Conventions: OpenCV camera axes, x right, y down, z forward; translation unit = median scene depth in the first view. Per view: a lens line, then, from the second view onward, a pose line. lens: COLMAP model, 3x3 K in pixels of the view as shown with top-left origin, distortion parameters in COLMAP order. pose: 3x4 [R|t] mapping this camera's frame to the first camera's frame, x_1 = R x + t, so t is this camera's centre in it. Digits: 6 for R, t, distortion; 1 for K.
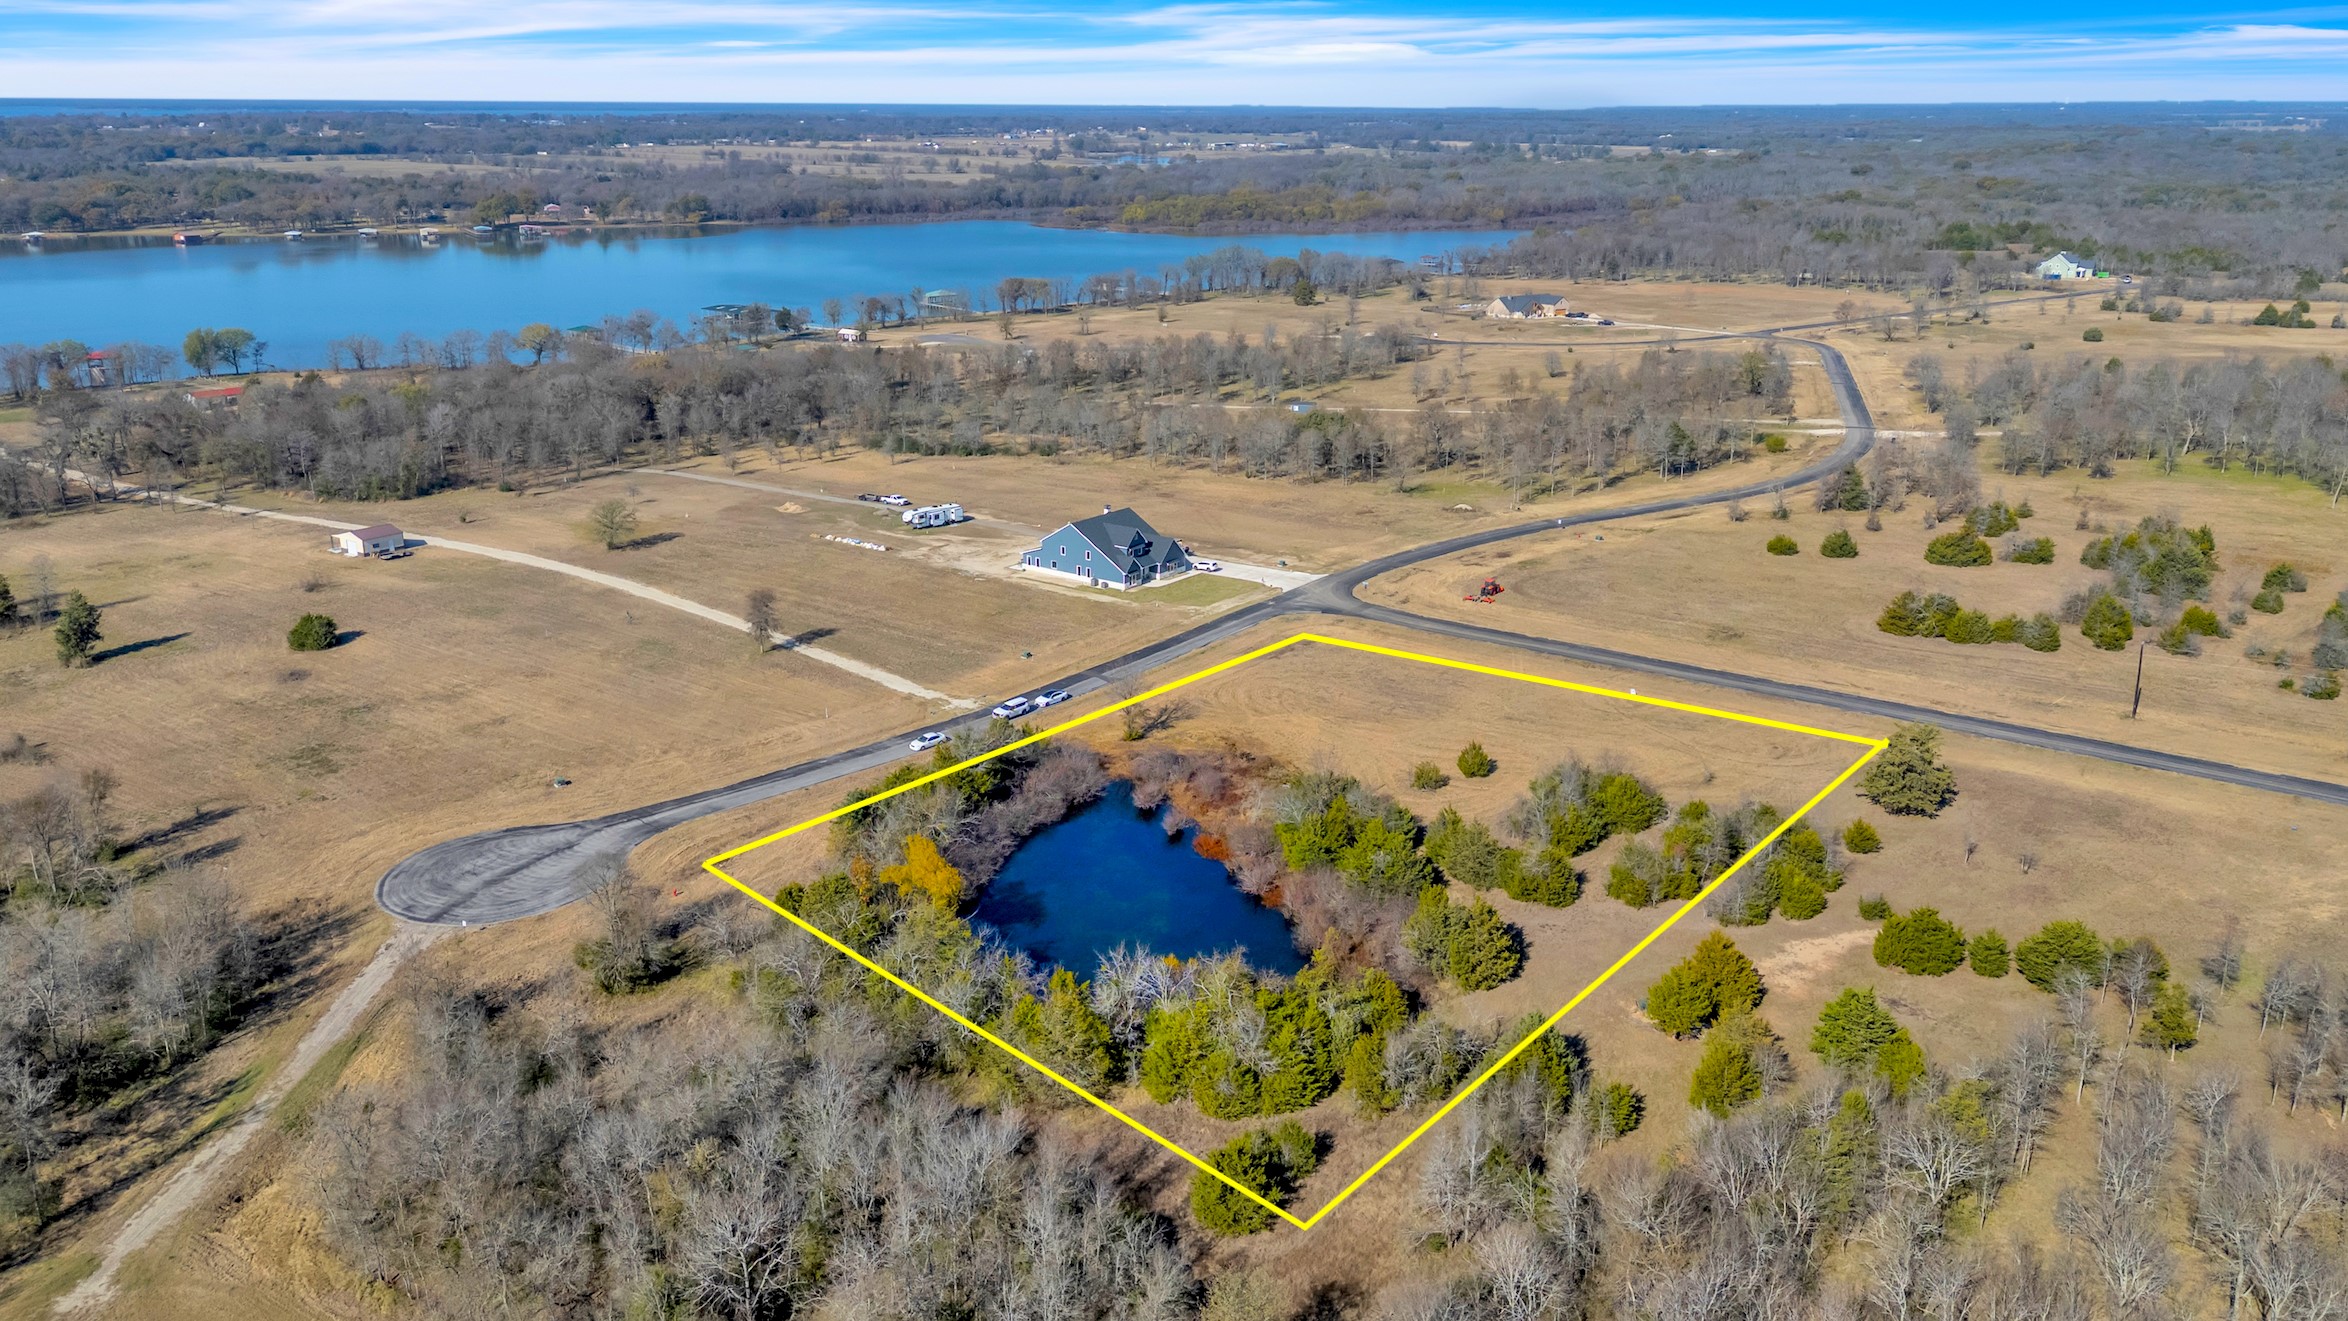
lens RADIAL K [[1765.5, 0, 1174.0], [0, 1765.5, 660.5], [0, 0, 1]] dist [0.085418, -0.089755]
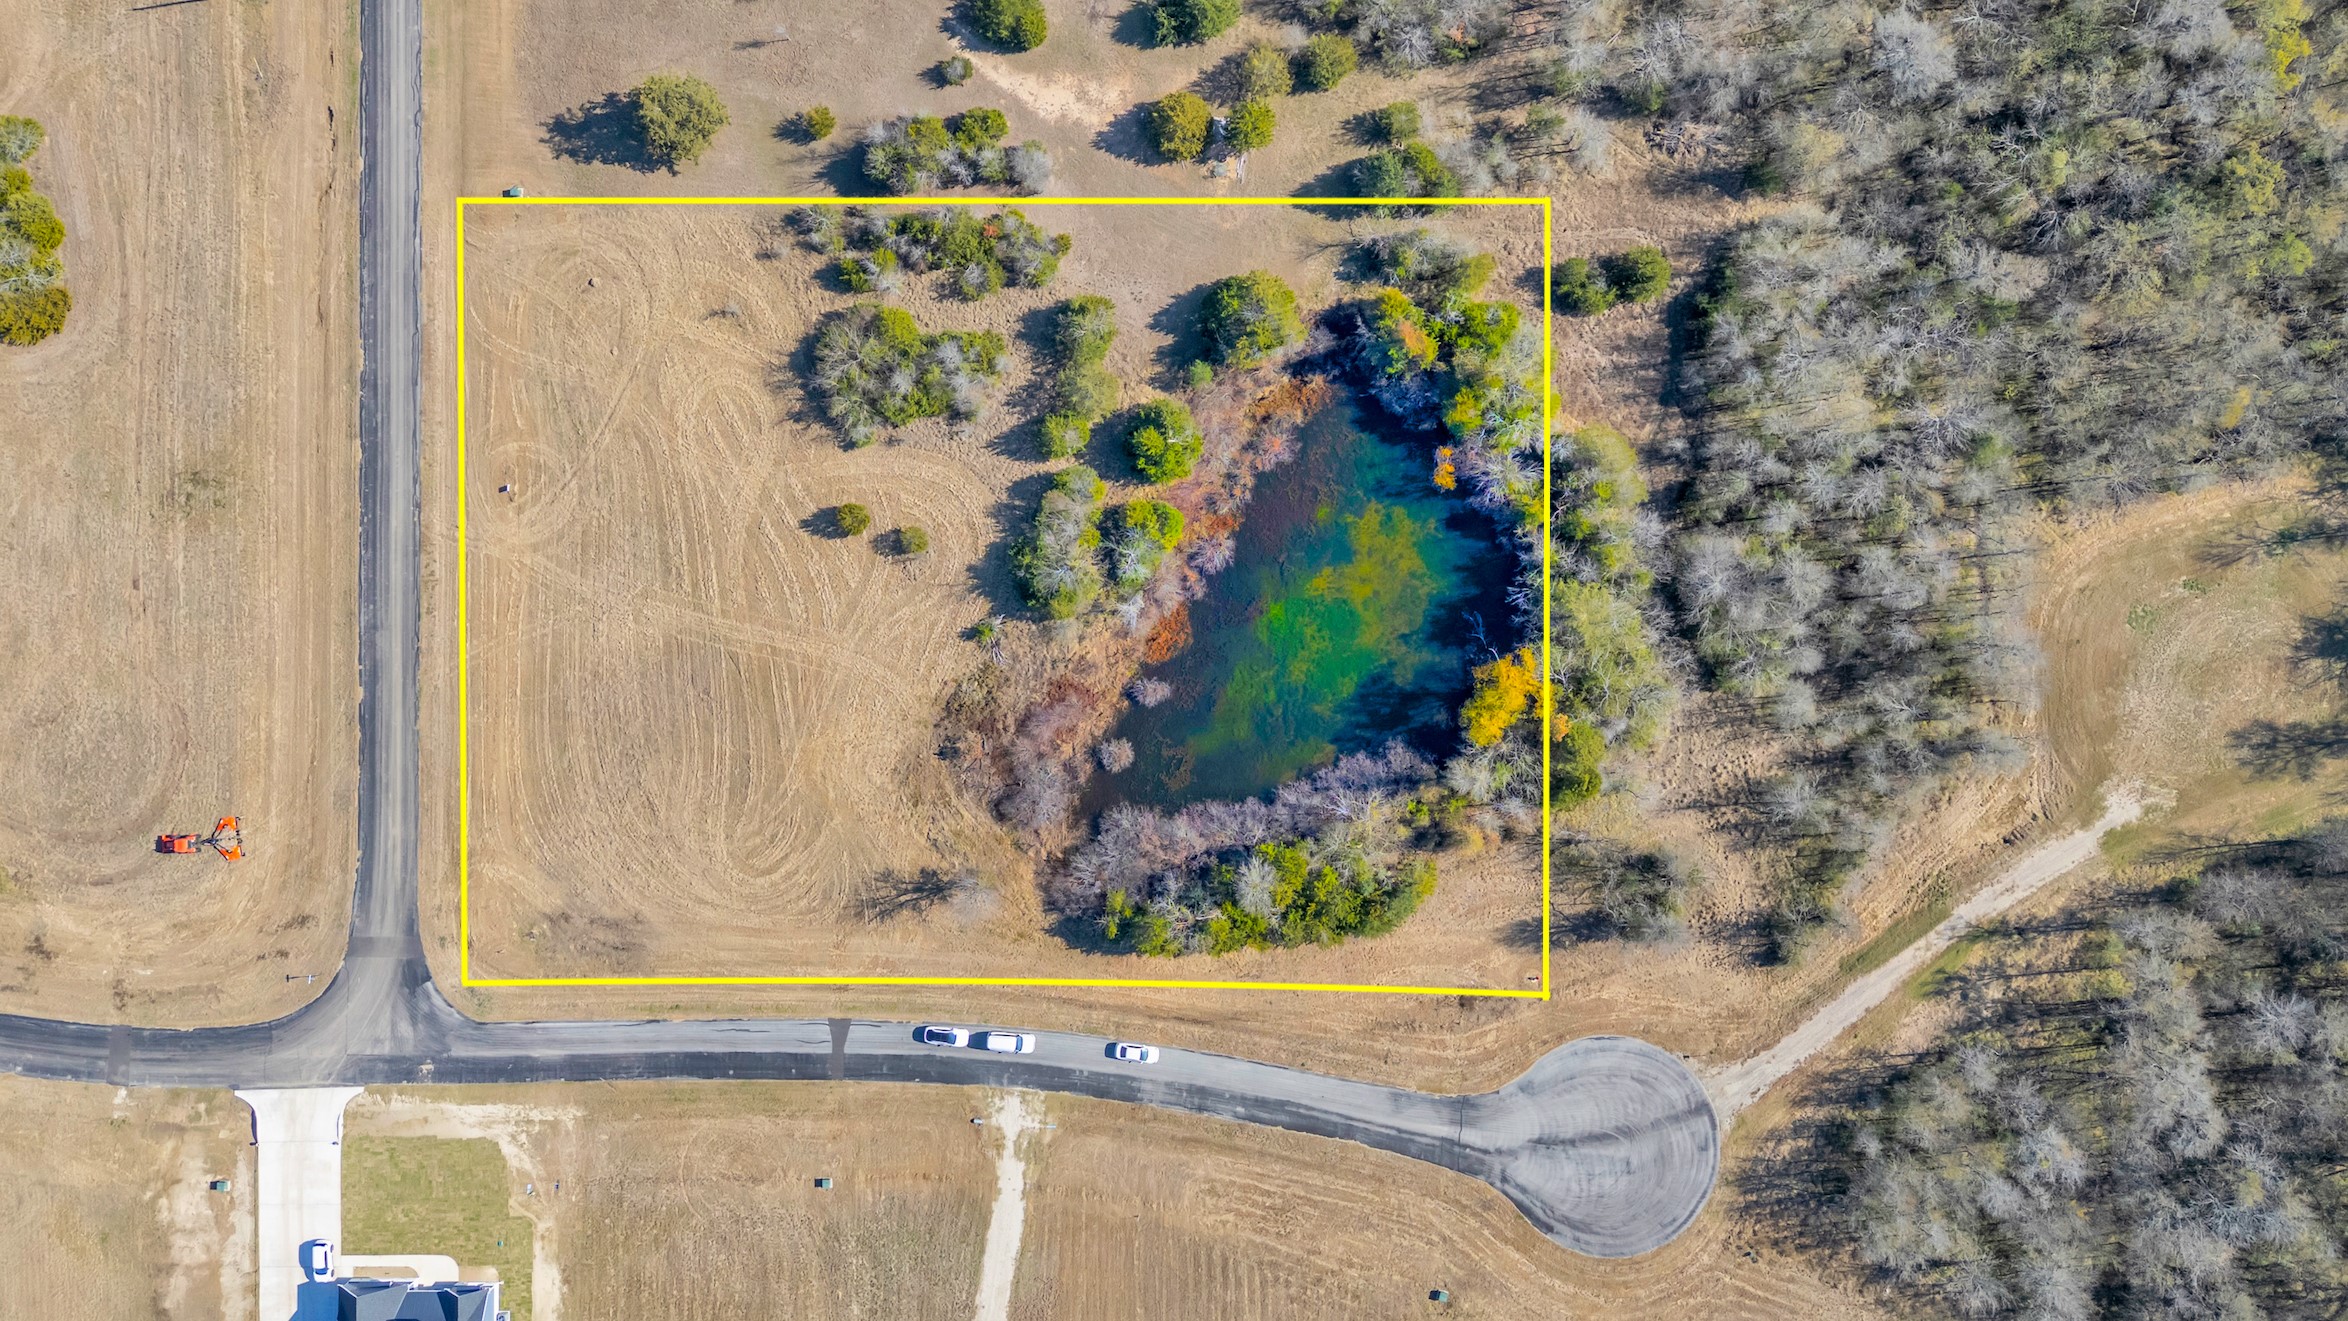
lens RADIAL K [[1723.2, 0, 1174.0], [0, 1723.2, 660.5], [0, 0, 1]] dist [0.081652, -0.076052]
pose [[-0.603388, -0.797373, 0.010904, -0.002034], [0.261016, -0.184559, 0.947528, -0.618304], [-0.753521, 0.574573, 0.319488, 0.496160]]
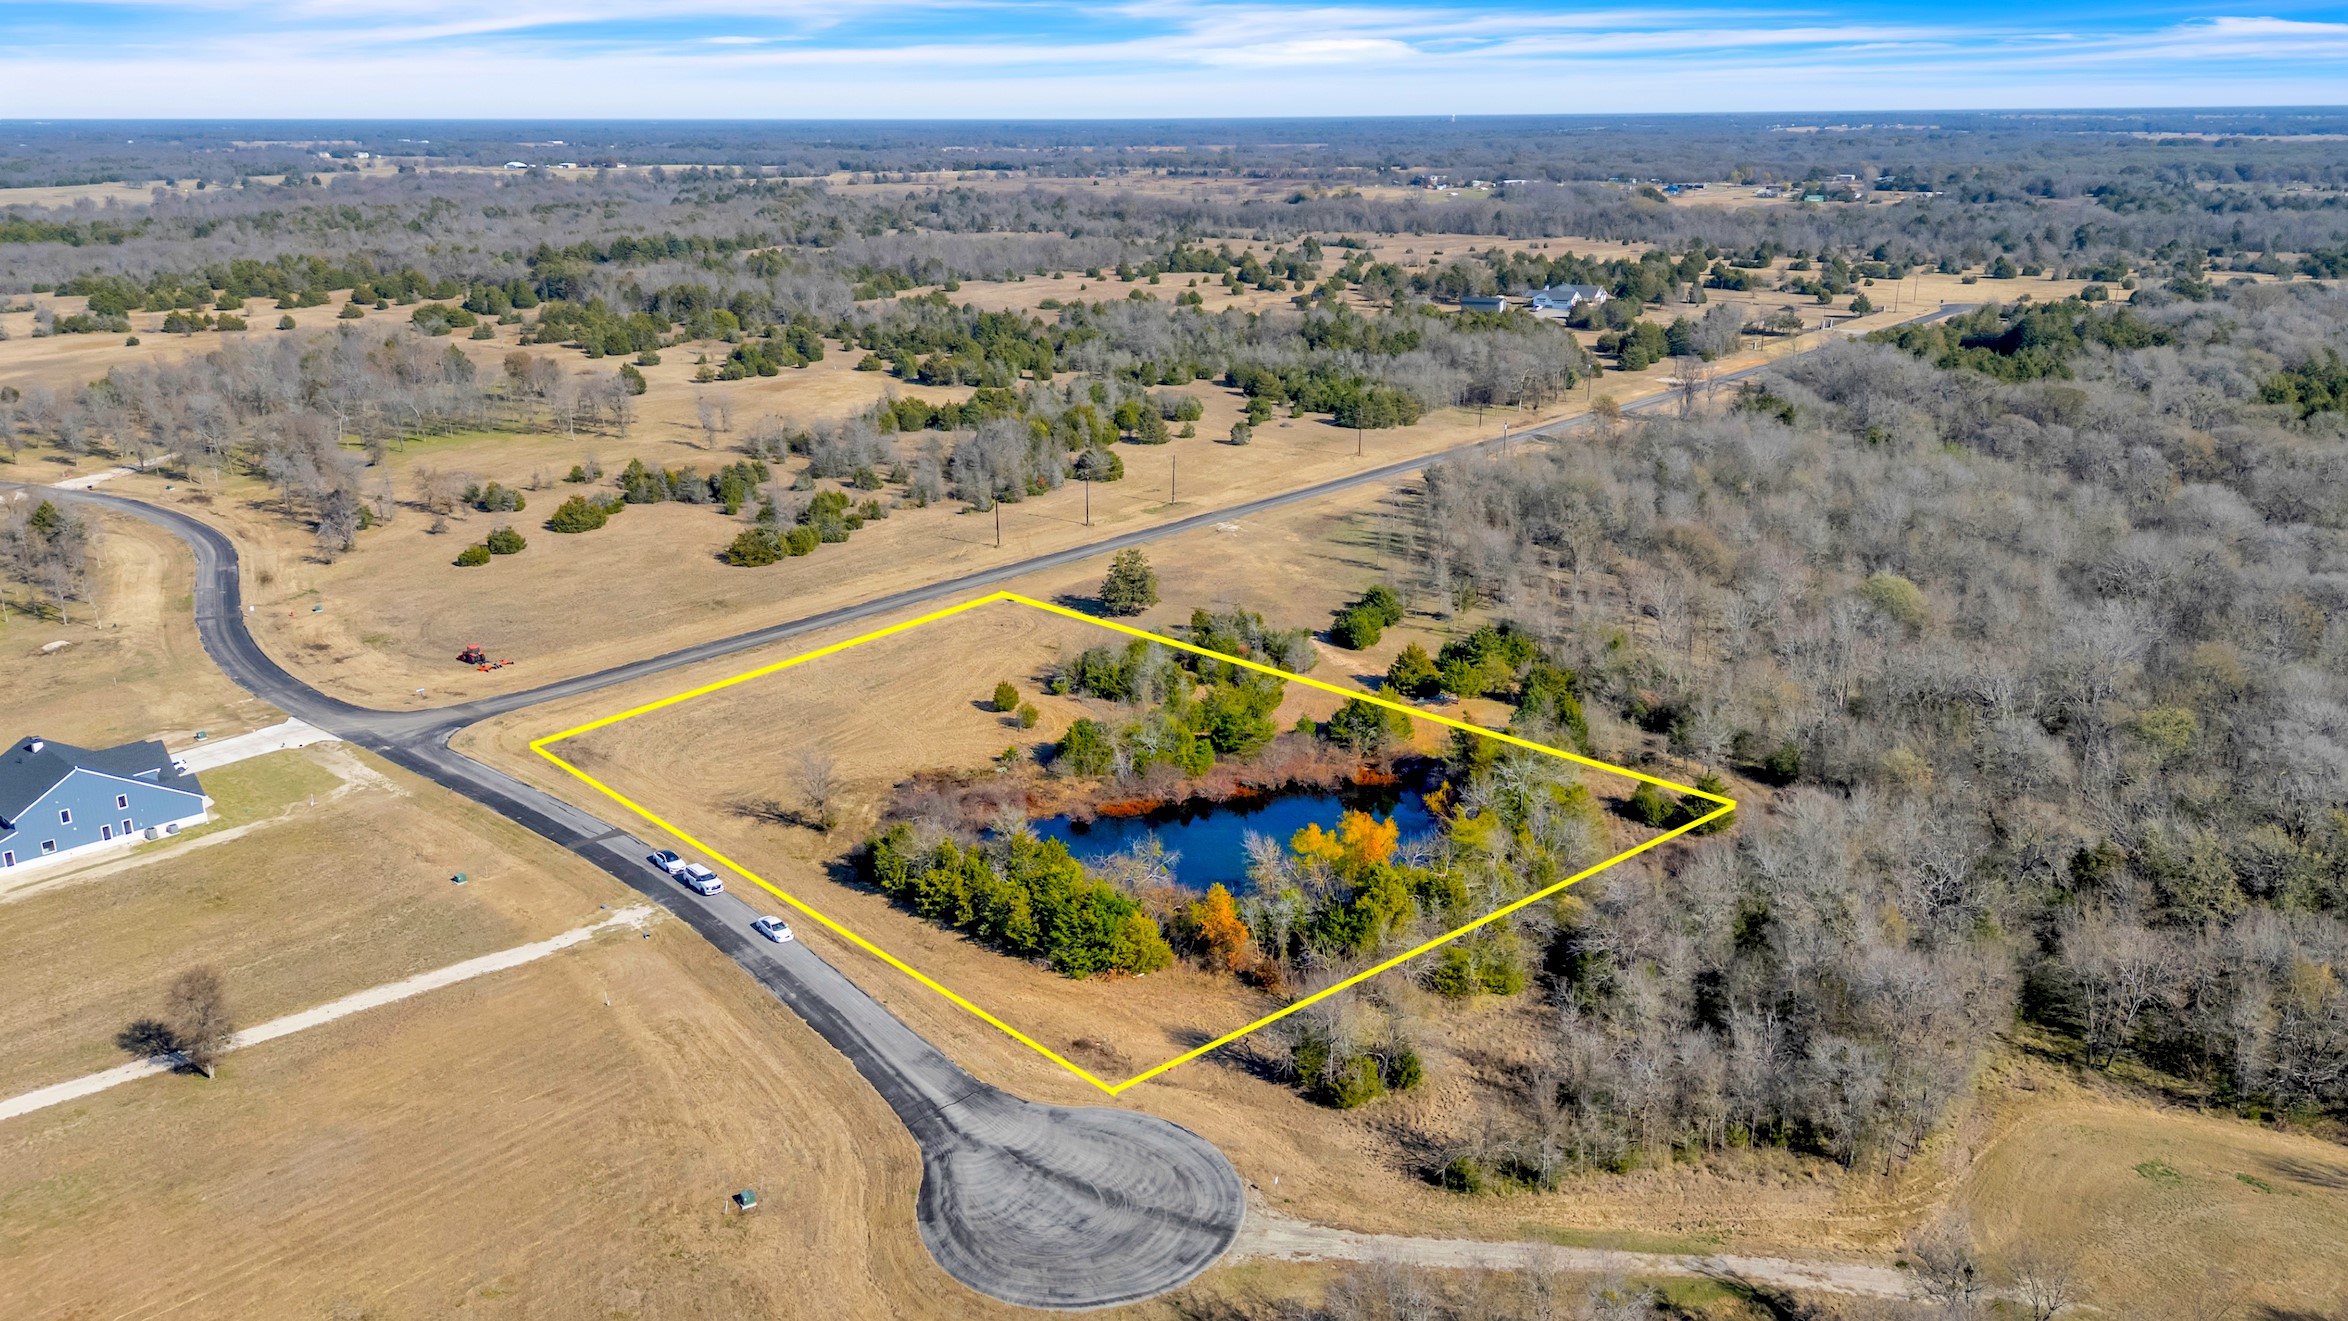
lens RADIAL K [[1723.2, 0, 1174.0], [0, 1723.2, 660.5], [0, 0, 1]] dist [0.081652, -0.076052]
pose [[0.083007, -0.302563, 0.949508, -0.685656], [0.306731, 0.914298, 0.264529, -0.177465], [-0.948170, 0.269286, 0.168699, 0.560111]]
